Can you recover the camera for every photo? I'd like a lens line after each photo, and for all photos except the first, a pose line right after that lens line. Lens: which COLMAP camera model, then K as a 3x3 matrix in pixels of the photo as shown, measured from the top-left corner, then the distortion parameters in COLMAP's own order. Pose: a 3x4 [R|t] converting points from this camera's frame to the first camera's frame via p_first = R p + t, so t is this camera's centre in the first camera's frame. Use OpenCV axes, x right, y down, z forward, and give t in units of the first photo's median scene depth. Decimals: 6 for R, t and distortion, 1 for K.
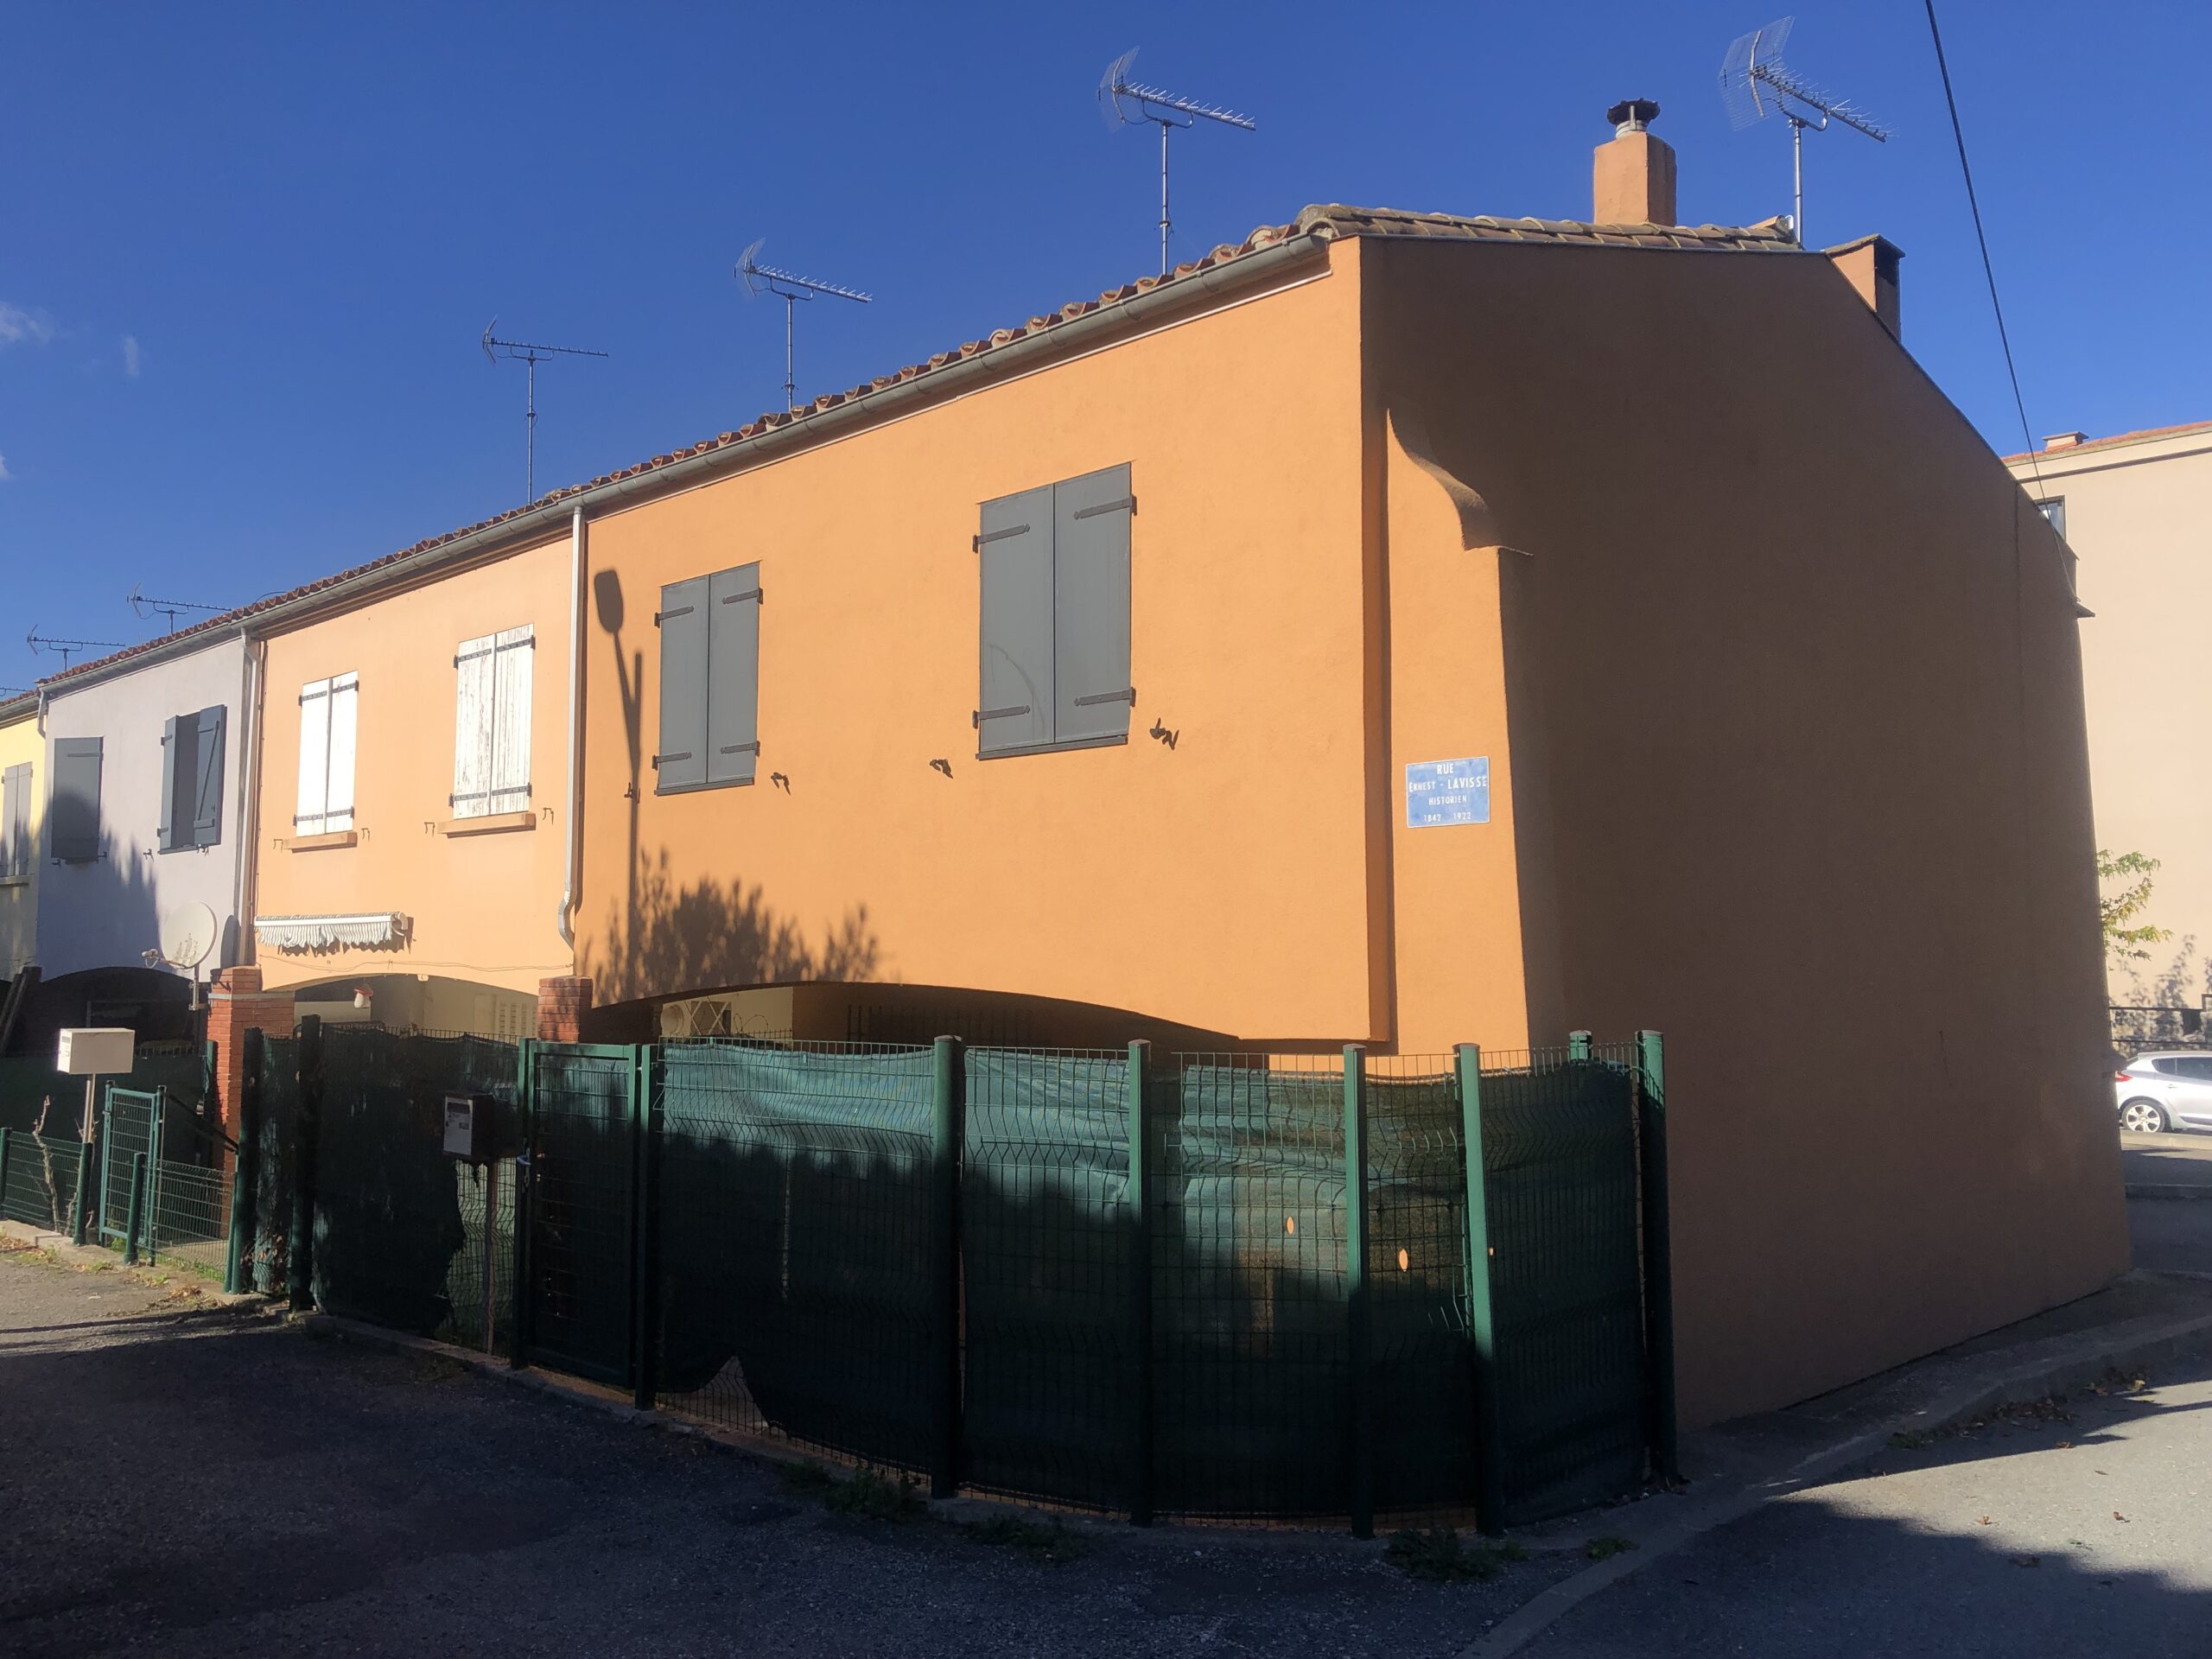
lens RADIAL K [[1828.6, 0, 1106.0], [0, 1828.6, 829.5], [0, 0, 1]] dist [-0.000046, -0.006834]
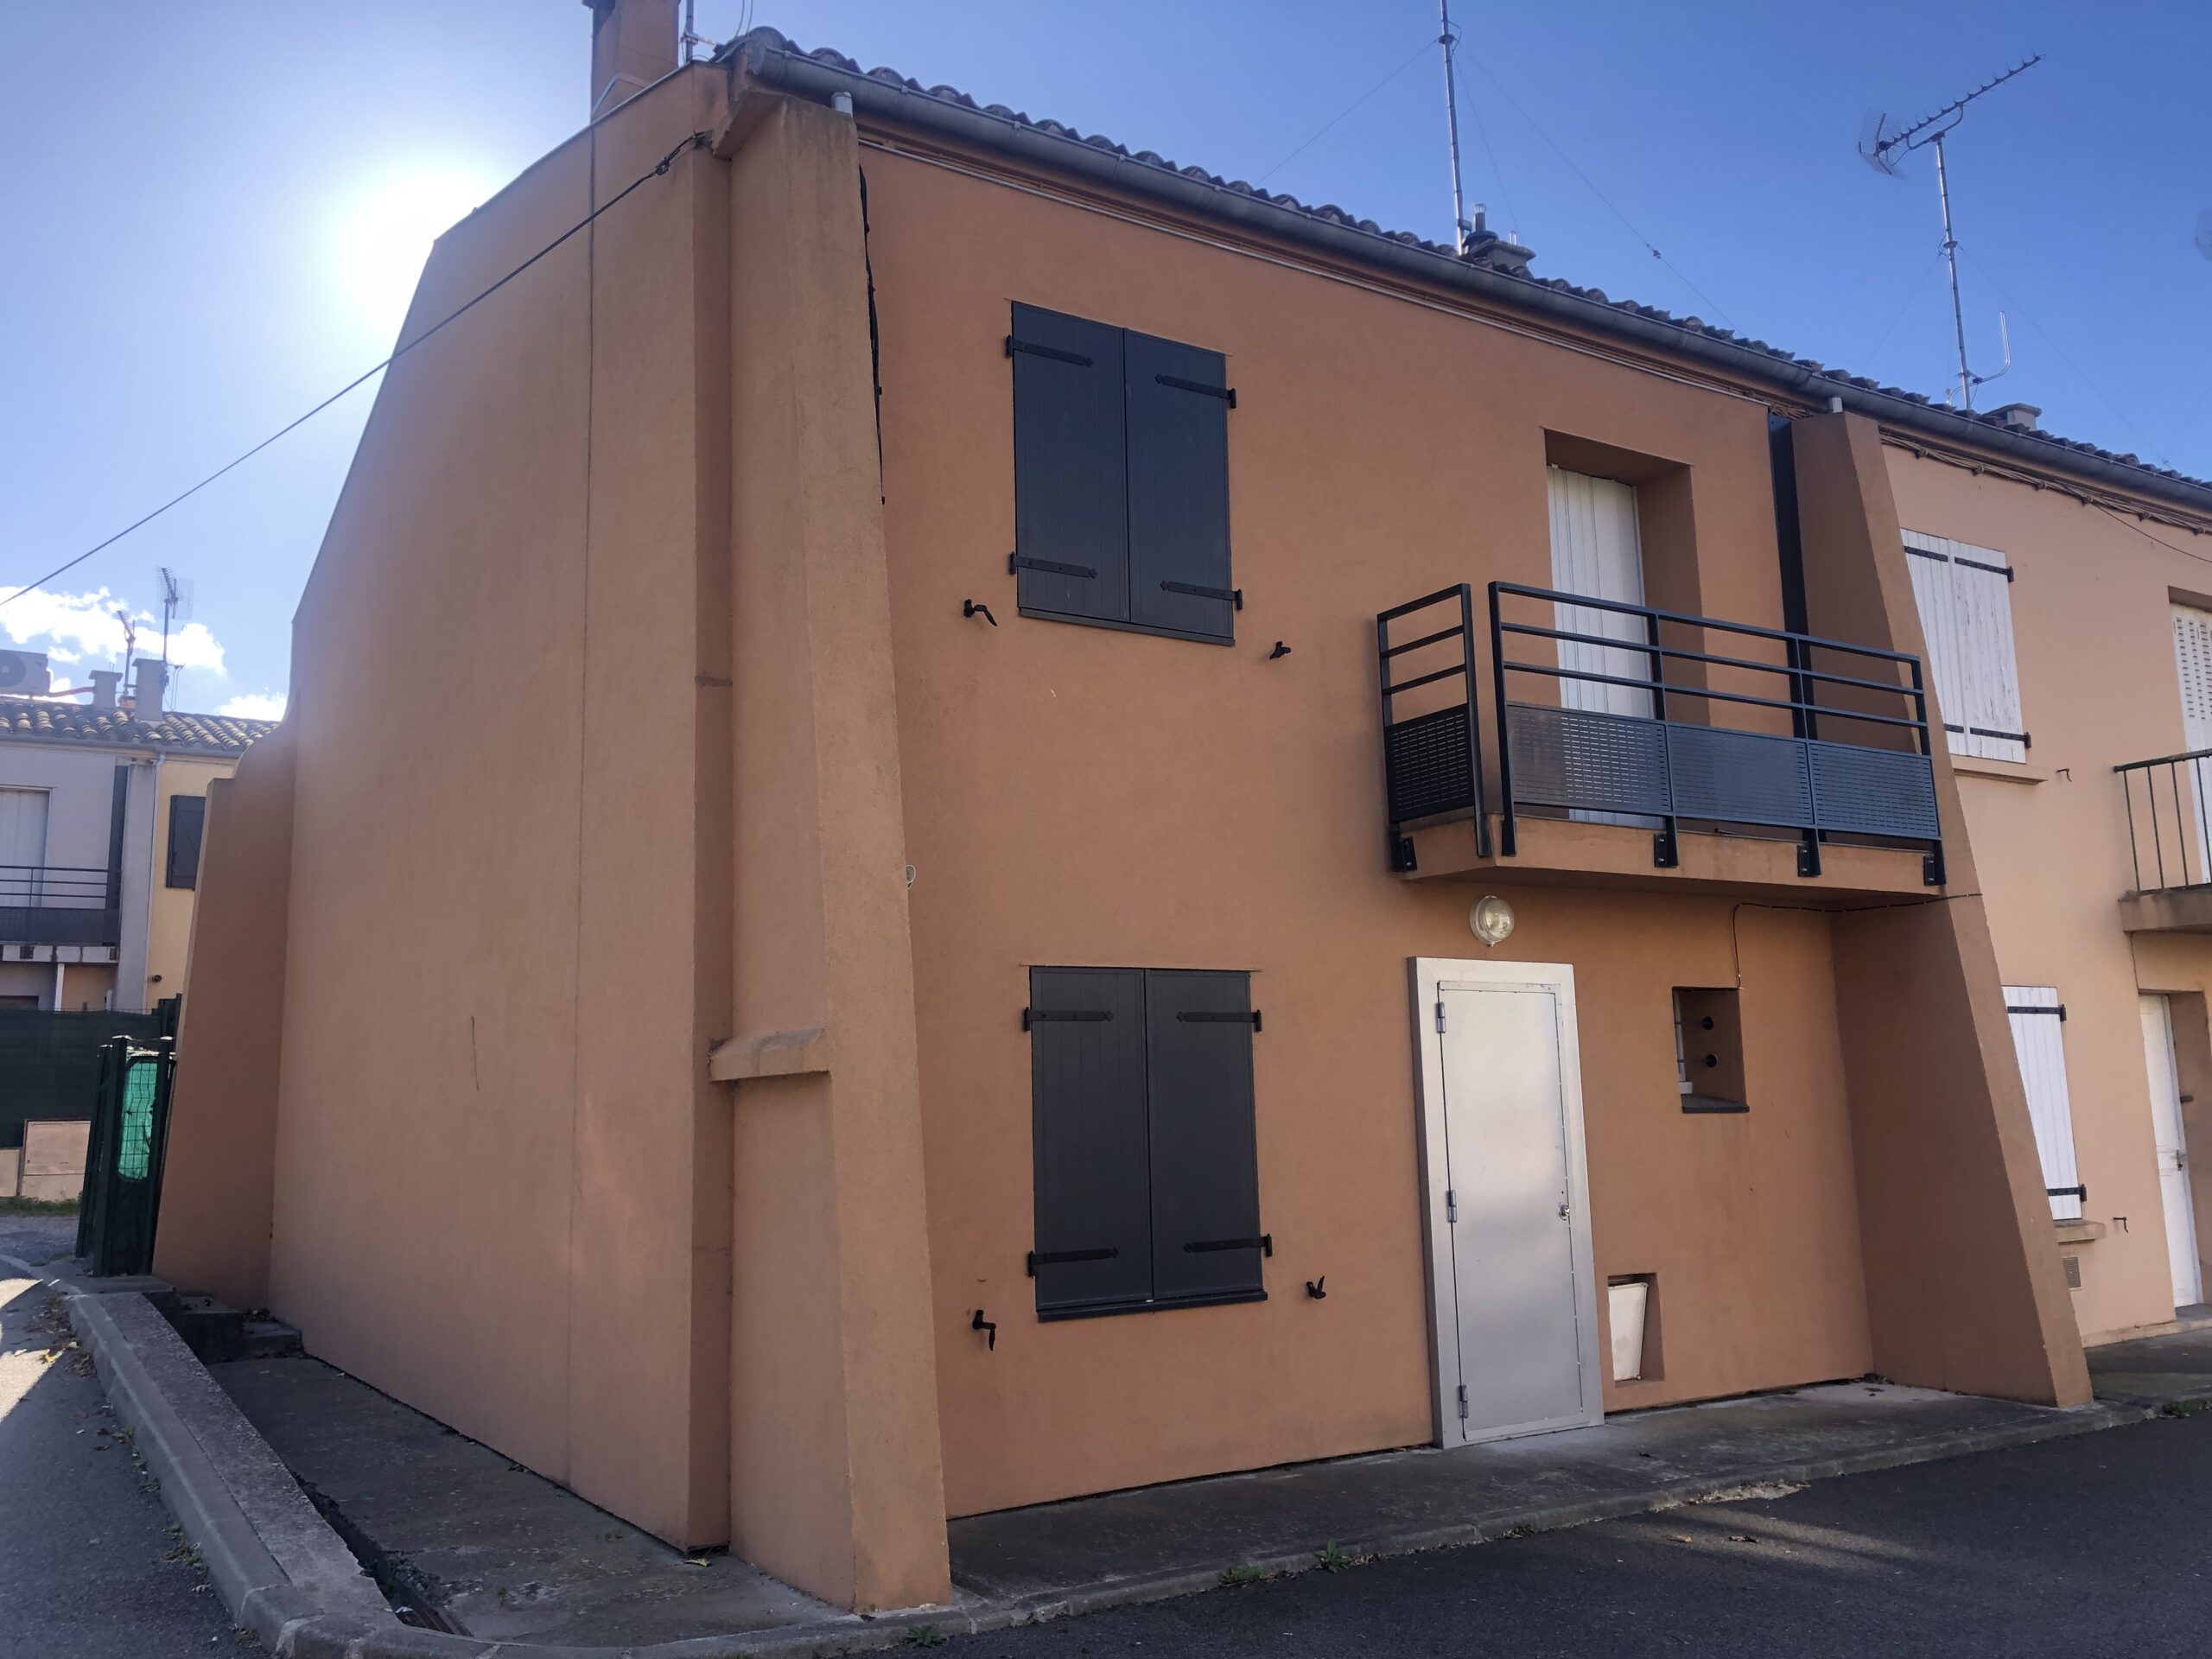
lens RADIAL K [[1828.6, 0, 1106.0], [0, 1828.6, 829.5], [0, 0, 1]] dist [-0.000046, -0.006834]
pose [[0.108020, 0.342933, 0.933128, -0.843151], [0.134978, 0.924870, -0.355523, 0.041360], [-0.984943, 0.164355, 0.053616, 0.991986]]
